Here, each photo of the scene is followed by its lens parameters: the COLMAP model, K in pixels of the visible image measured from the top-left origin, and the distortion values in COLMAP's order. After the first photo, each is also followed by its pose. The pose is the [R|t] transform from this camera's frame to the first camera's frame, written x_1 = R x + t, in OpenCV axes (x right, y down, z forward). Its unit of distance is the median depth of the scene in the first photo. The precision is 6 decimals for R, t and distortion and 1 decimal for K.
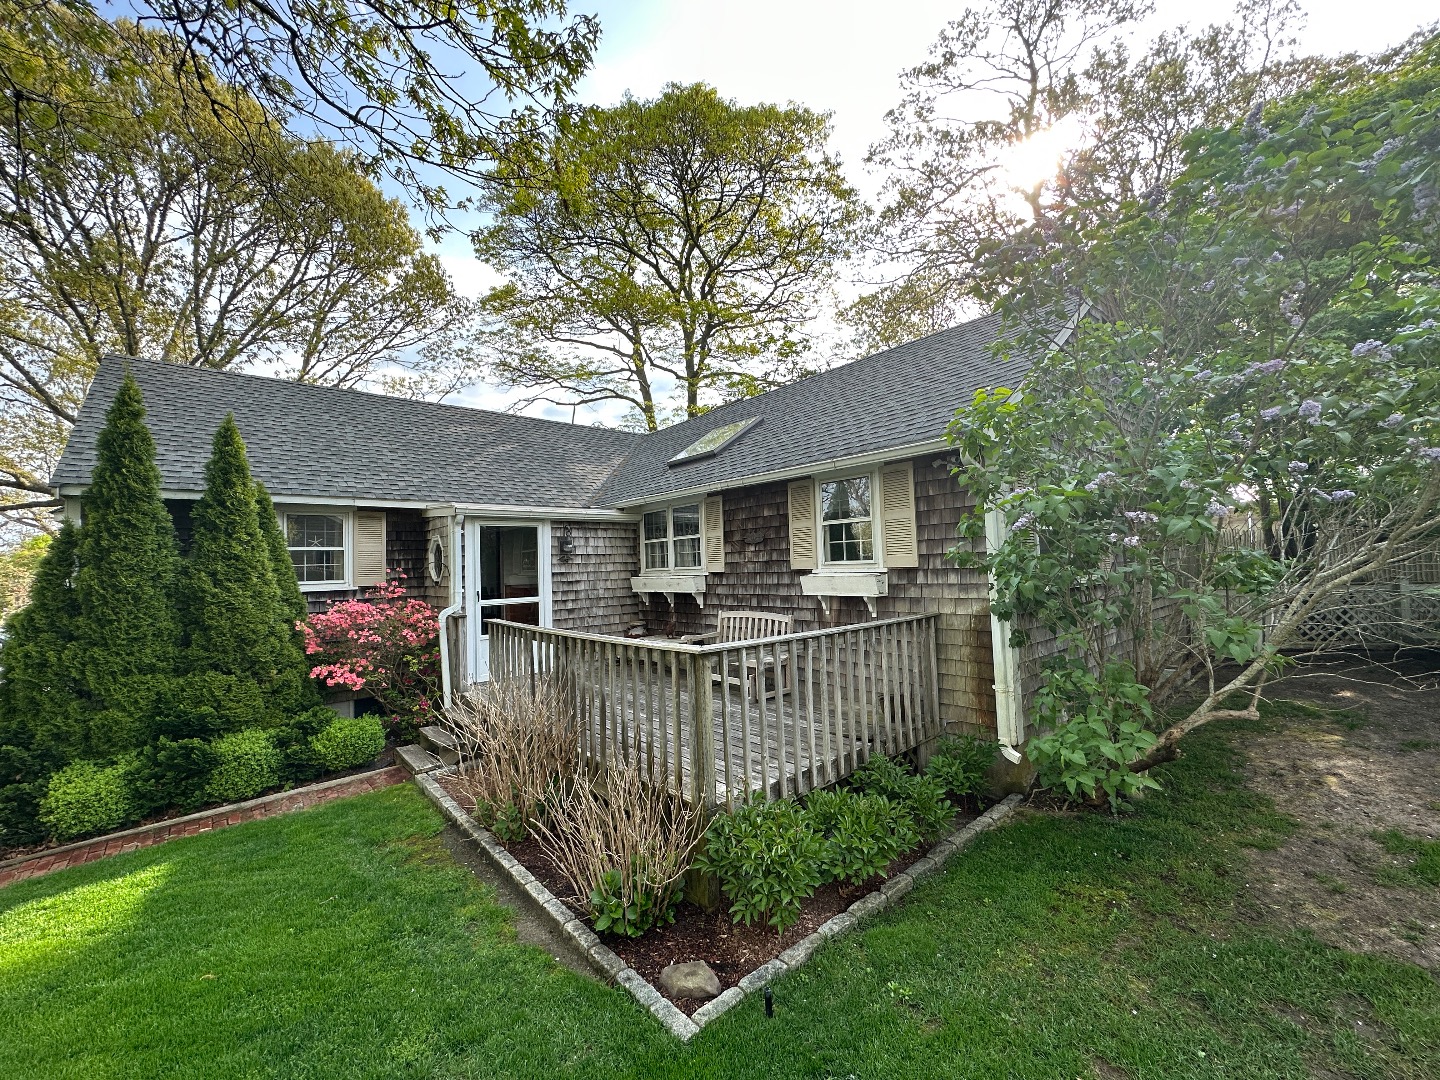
lens RADIAL K [[577.5, 0, 720.0], [0, 577.5, 540.0], [0, 0, 1]] dist [-0.003116, 0.000150]
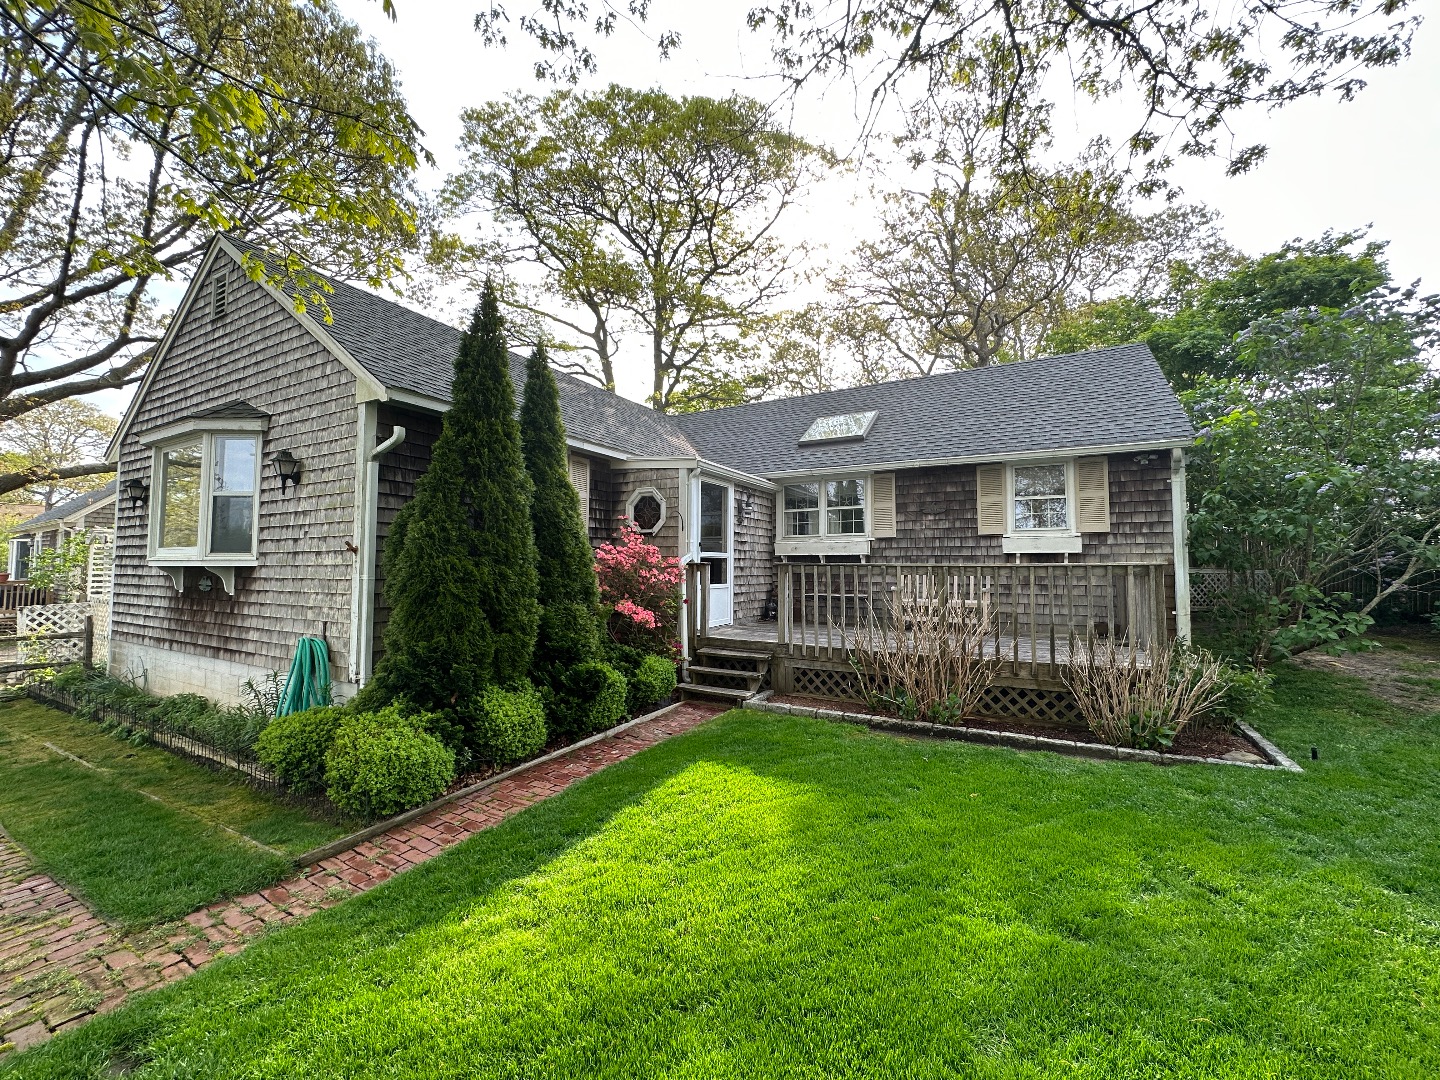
lens RADIAL K [[577.5, 0, 720.0], [0, 577.5, 540.0], [0, 0, 1]] dist [-0.003116, 0.000150]
pose [[0.940487, 0.052046, 0.335821, -0.811752], [-0.049577, 0.998643, -0.015927, 0.108187], [-0.336194, -0.001670, 0.941791, -0.002839]]
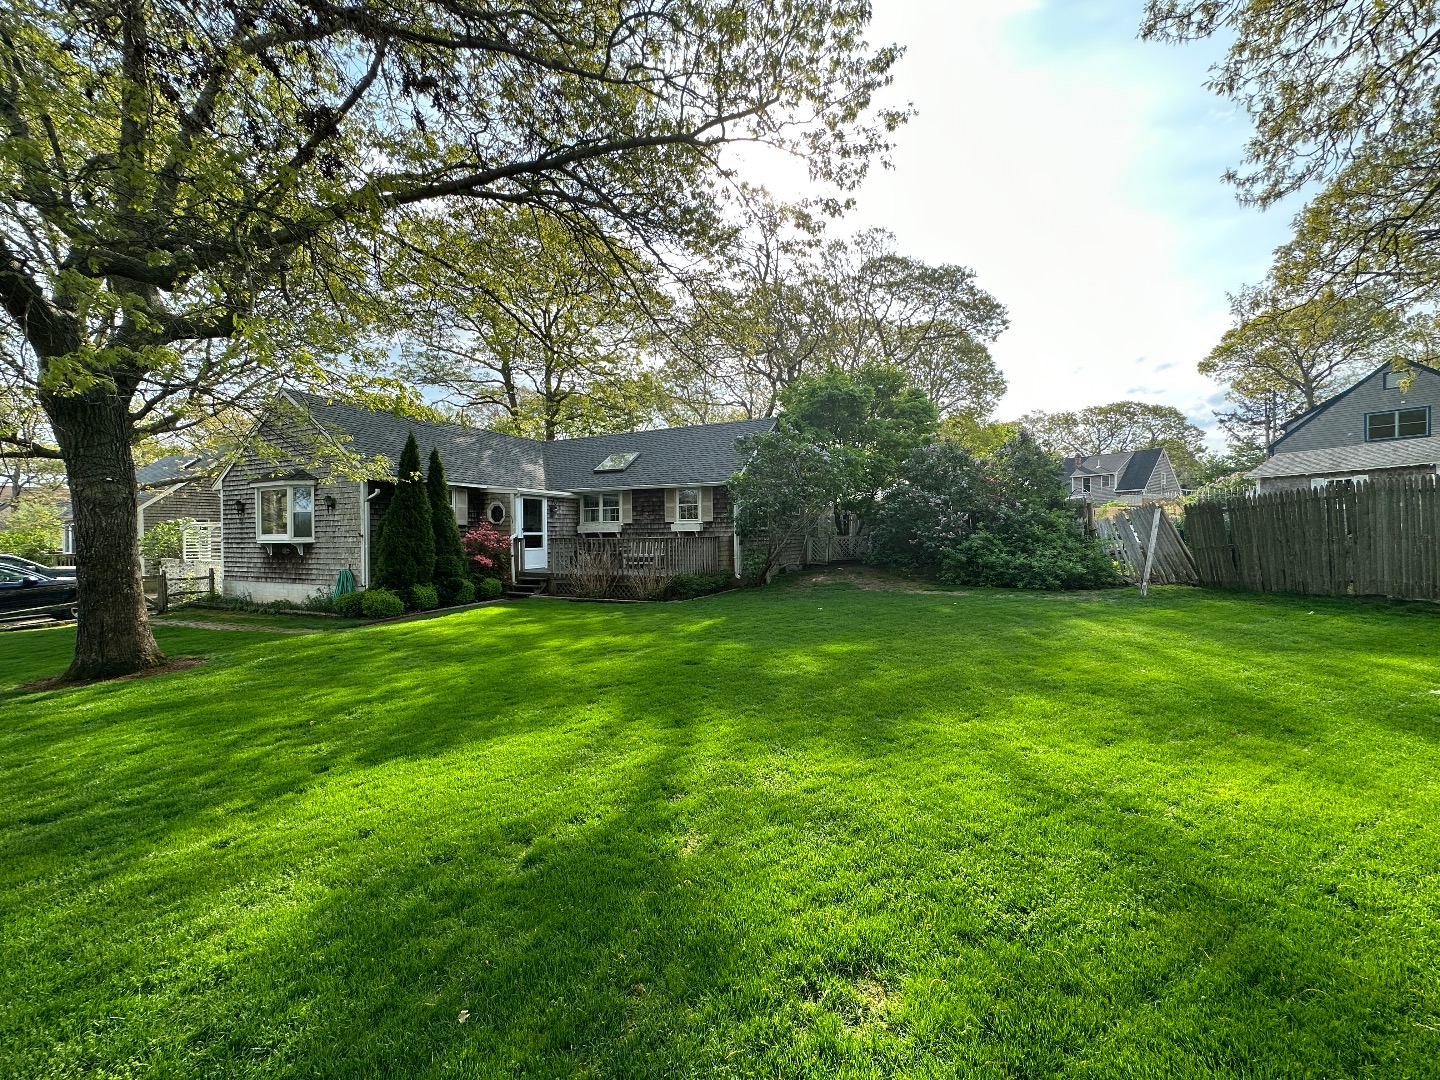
lens RADIAL K [[577.5, 0, 720.0], [0, 577.5, 540.0], [0, 0, 1]] dist [-0.003116, 0.000150]
pose [[0.914350, 0.021371, 0.404360, -0.682452], [-0.039162, 0.998592, 0.035776, 0.027417], [-0.403026, -0.048547, 0.913900, -1.444516]]
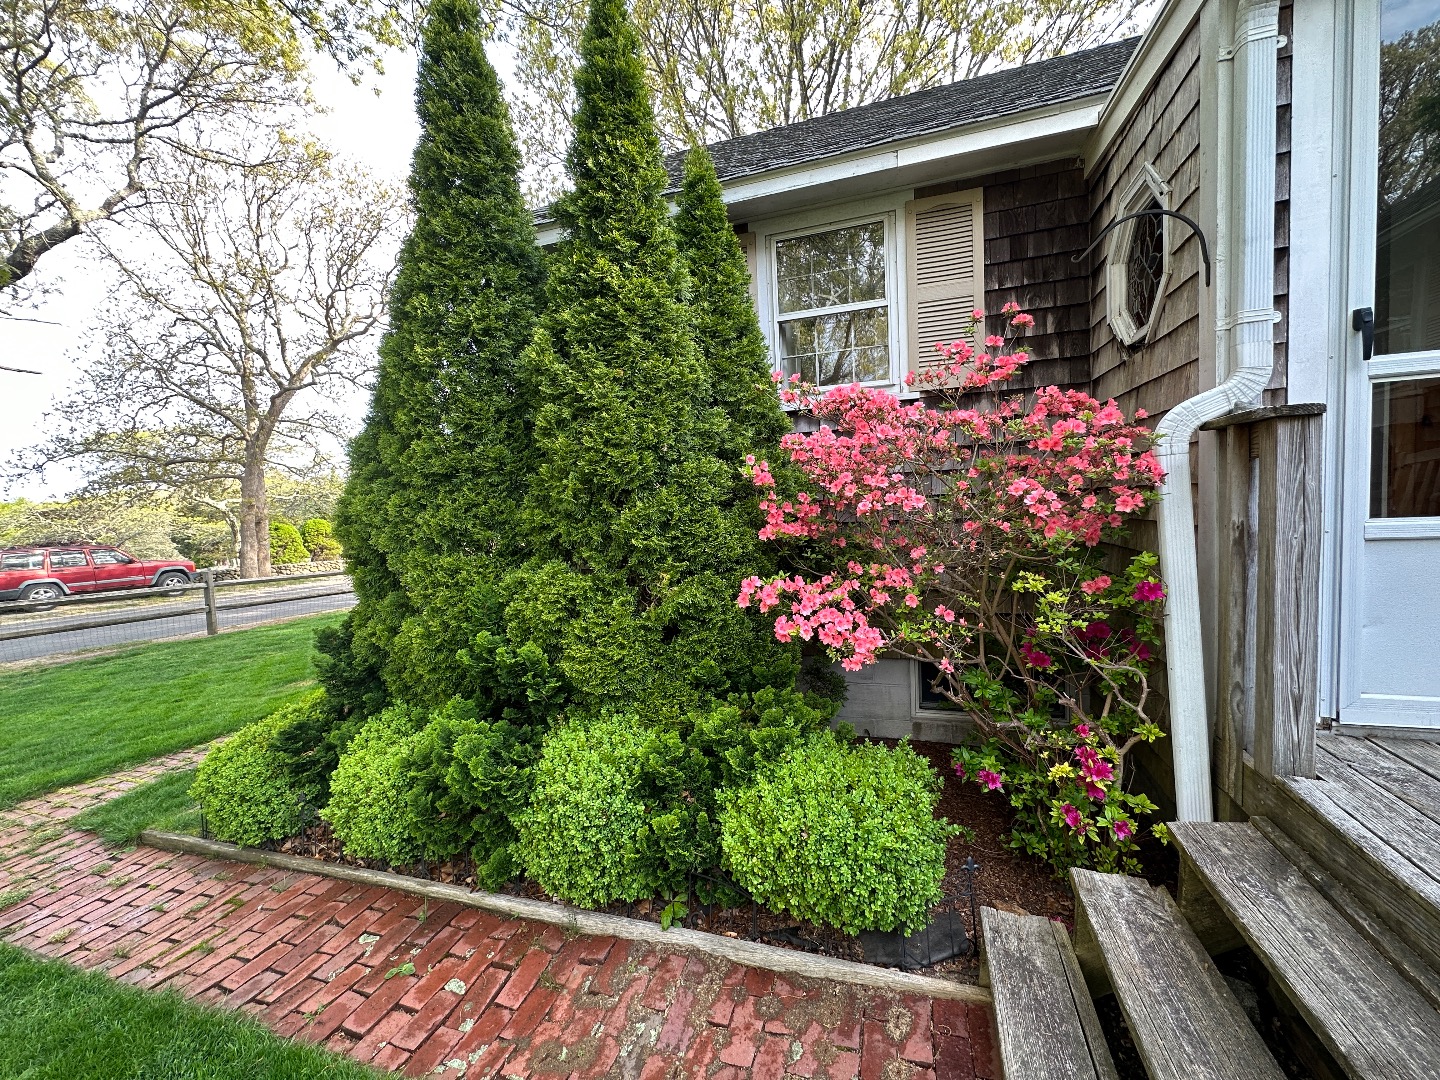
lens RADIAL K [[577.5, 0, 720.0], [0, 577.5, 540.0], [0, 0, 1]] dist [-0.003116, 0.000150]
pose [[0.510979, 0.064007, -0.857207, -0.387026], [0.068548, 0.991014, 0.114859, 0.144666], [0.856856, -0.117451, 0.502000, 0.745842]]
